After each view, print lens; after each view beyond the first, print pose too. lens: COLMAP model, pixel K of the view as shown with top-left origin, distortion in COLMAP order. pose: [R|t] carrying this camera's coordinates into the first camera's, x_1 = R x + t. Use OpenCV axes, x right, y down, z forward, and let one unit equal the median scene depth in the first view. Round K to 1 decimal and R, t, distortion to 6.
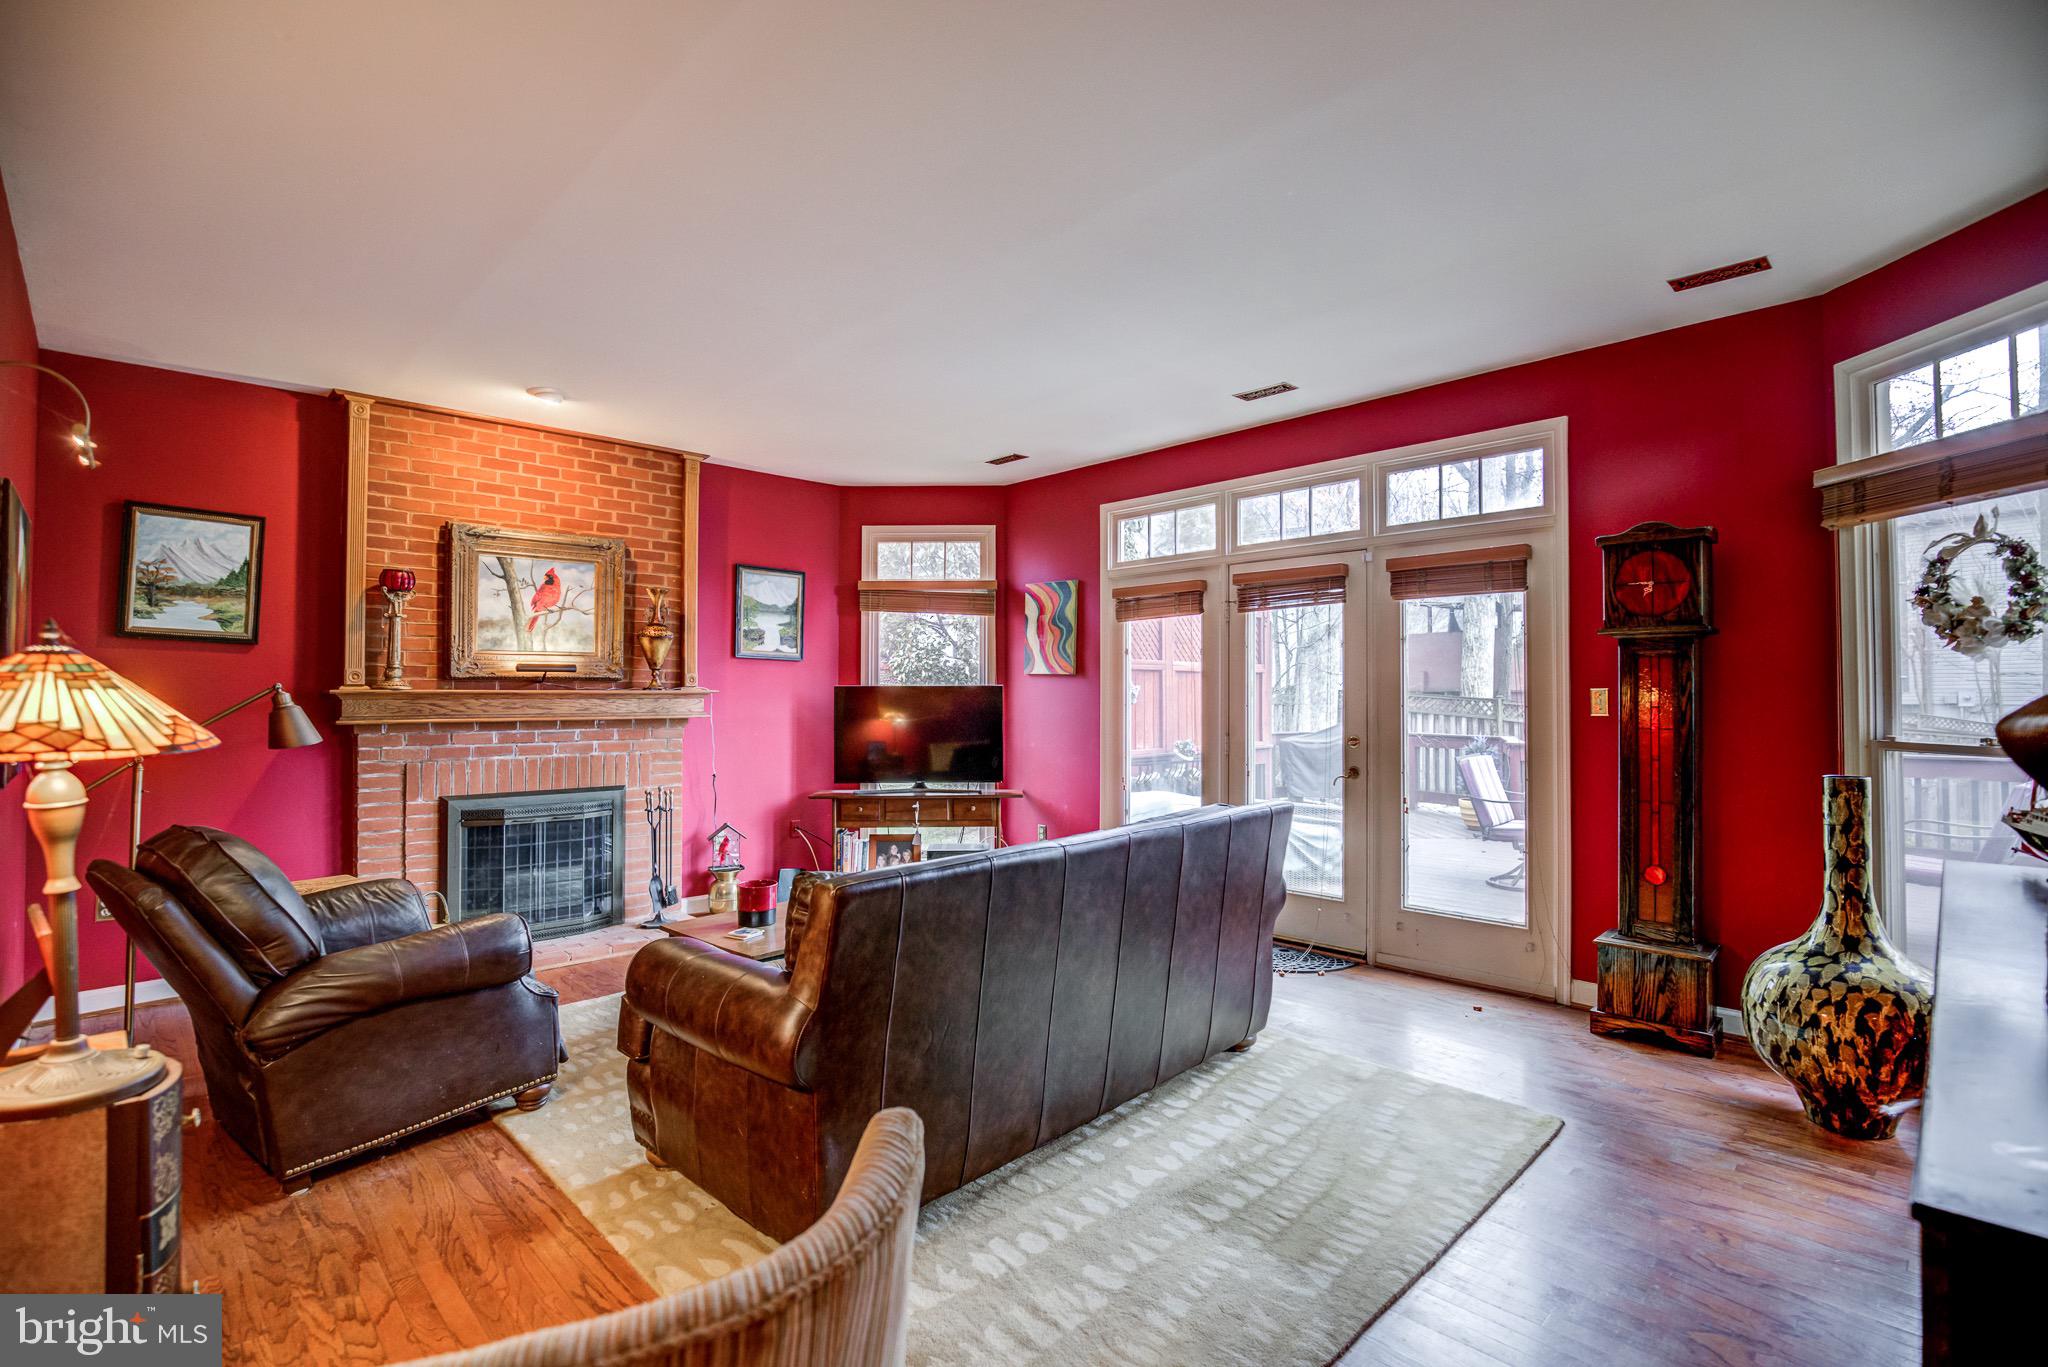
lens RADIAL K [[953.3, 0, 1010.8], [0, 953.3, 674.1], [0, 0, 1]] dist [-0.032727, 0.006979]
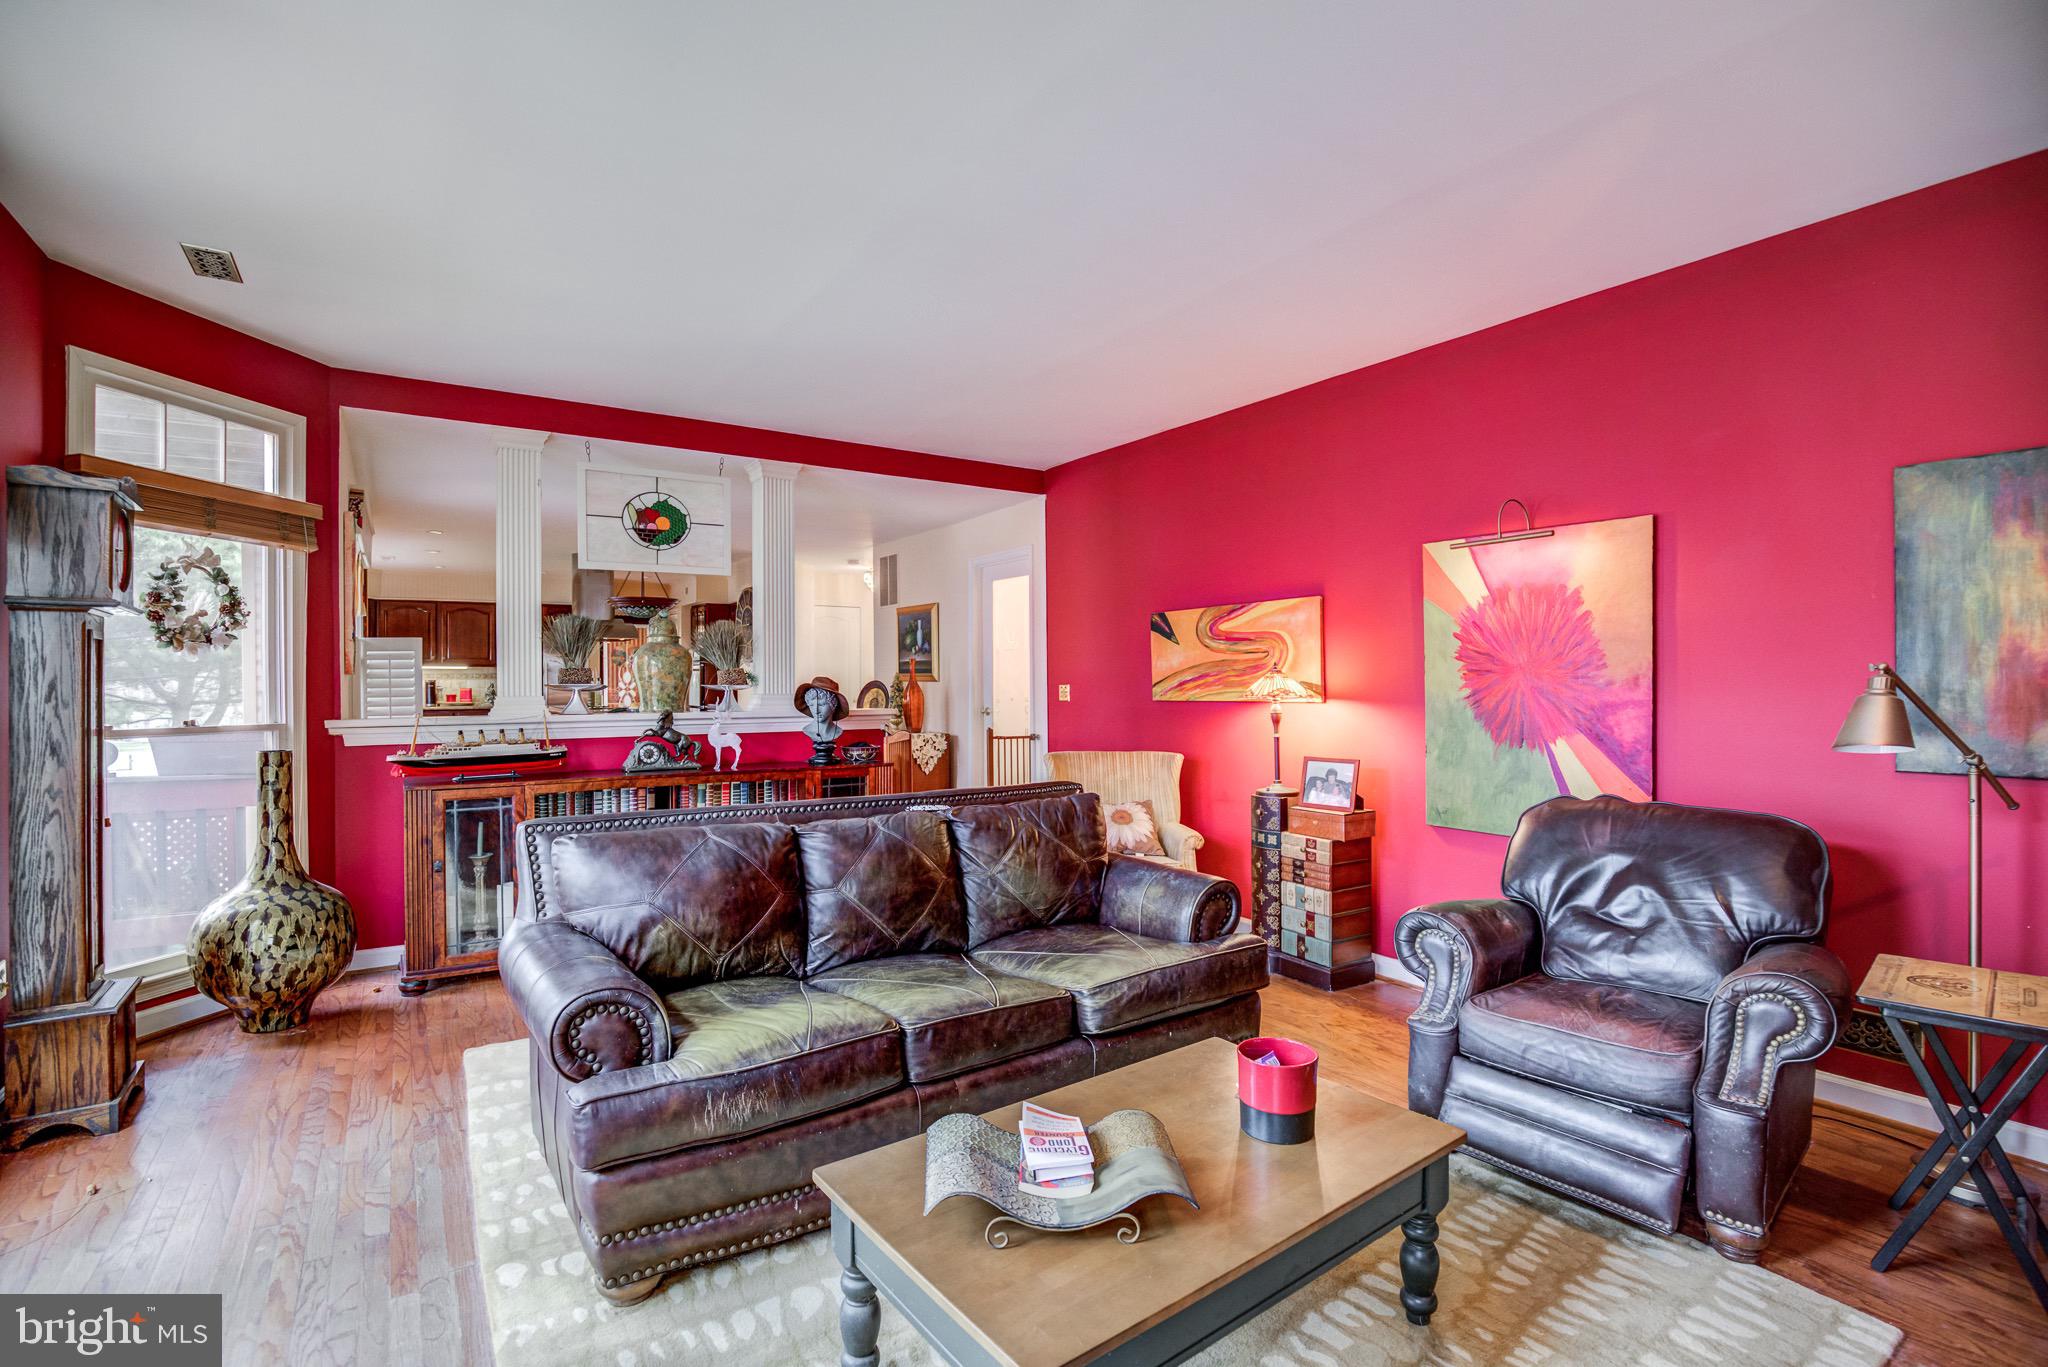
lens RADIAL K [[953.3, 0, 1026.8], [0, 953.3, 680.0], [0, 0, 1]] dist [-0.032727, 0.006979]
pose [[-0.984849, 0.004047, 0.173368, -0.173949], [-0.000653, 0.999634, -0.027046, 0.027082], [-0.173414, -0.026749, -0.984486, 1.139835]]
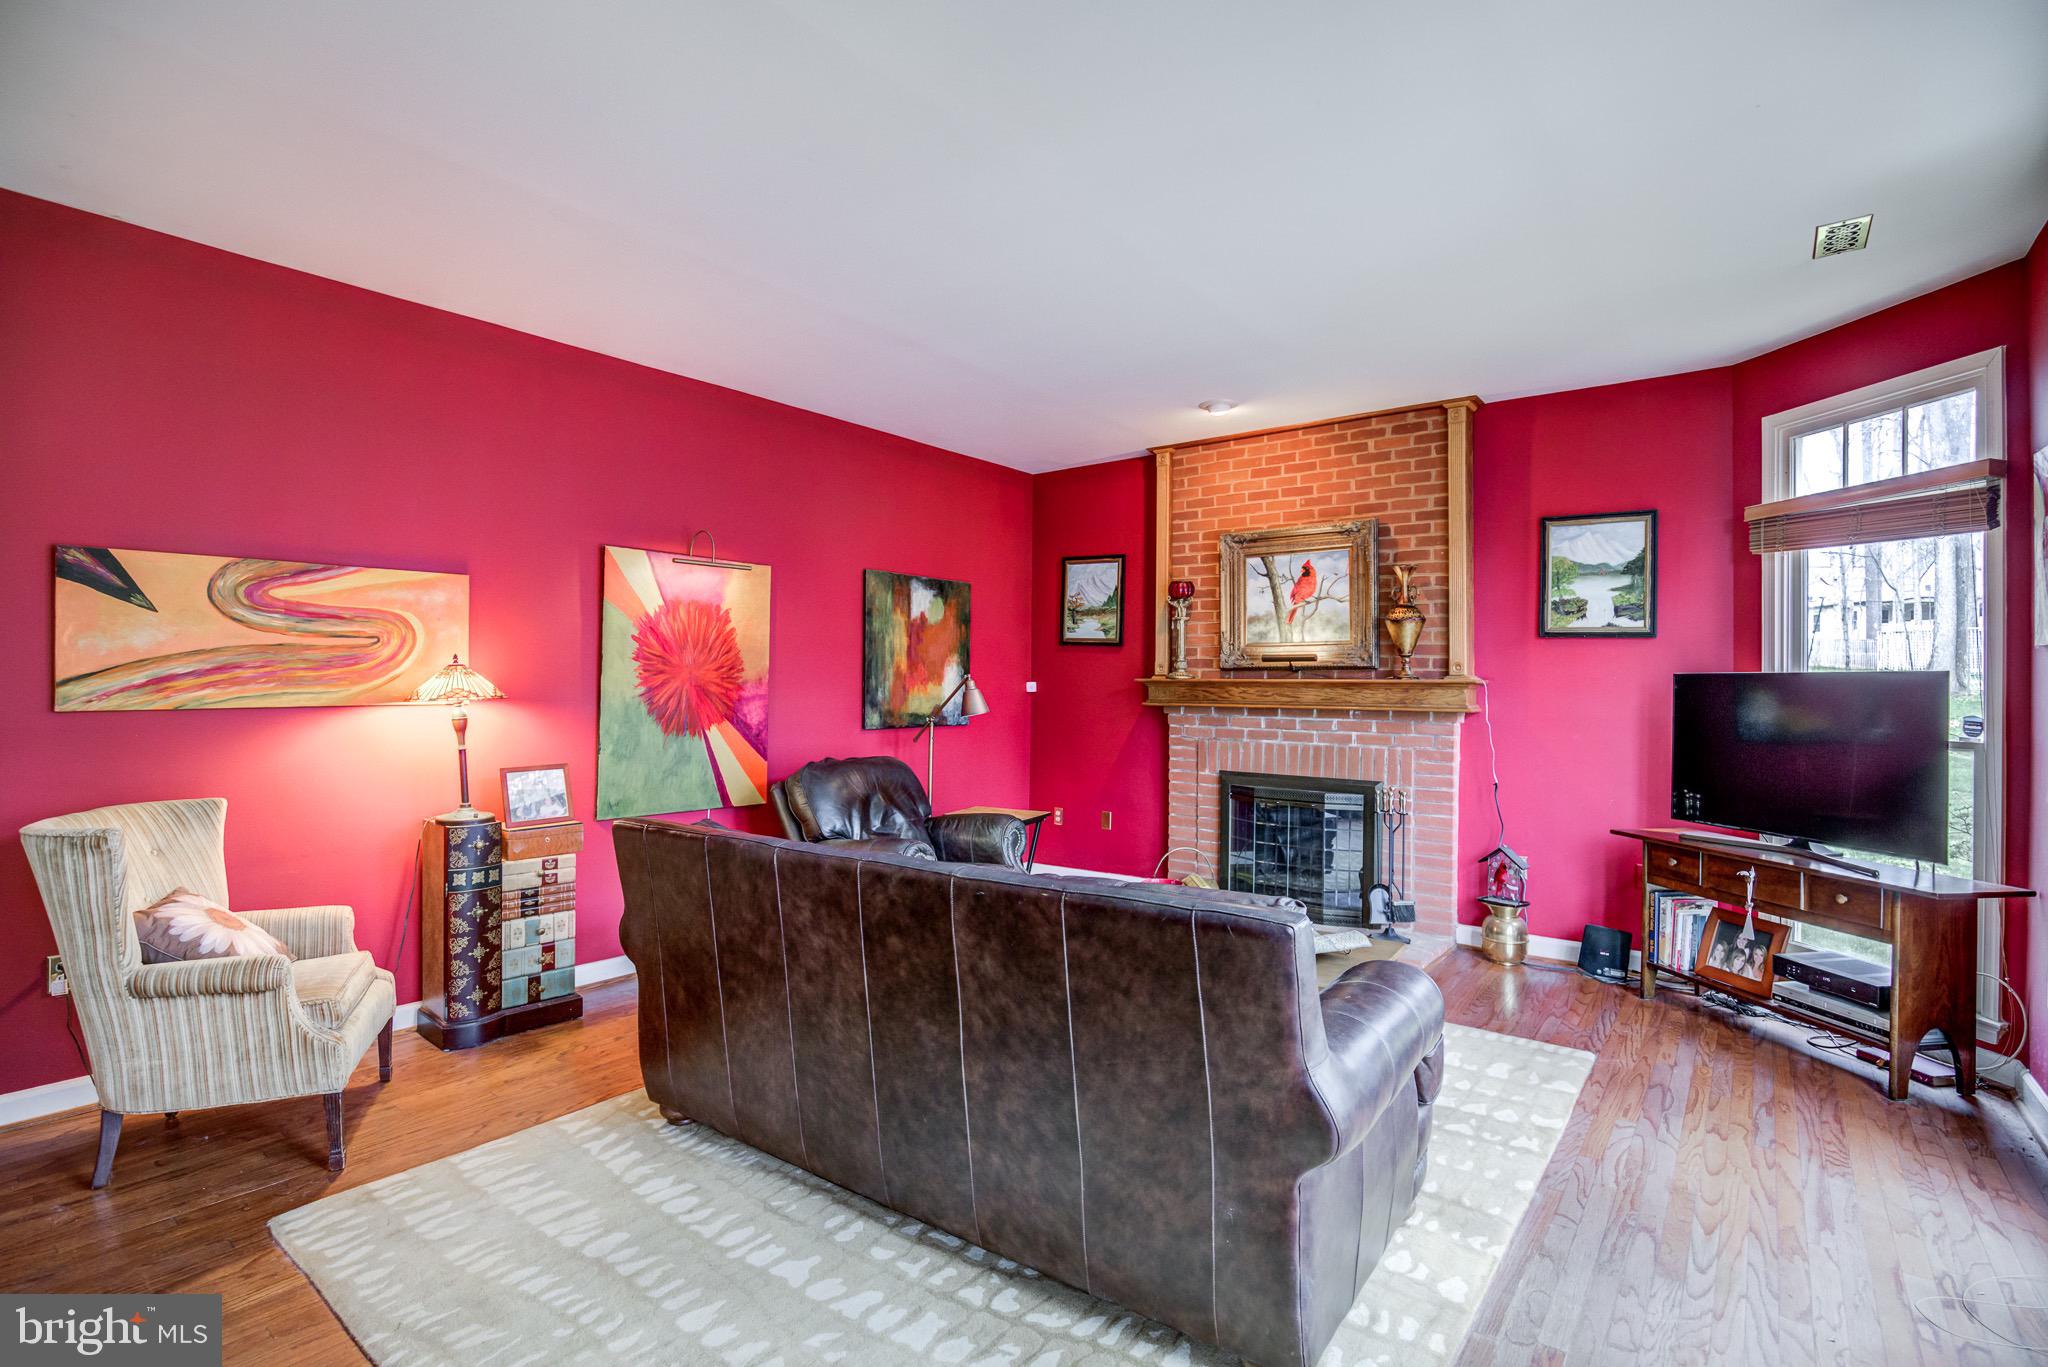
lens RADIAL K [[953.3, 0, 1006.1], [0, 953.3, 670.0], [0, 0, 1]] dist [-0.032727, 0.006979]
pose [[0.137443, -0.007893, -0.990478, 0.485906], [0.015009, 0.999870, -0.005885, 0.008003], [0.990396, -0.014057, 0.137544, 0.532661]]
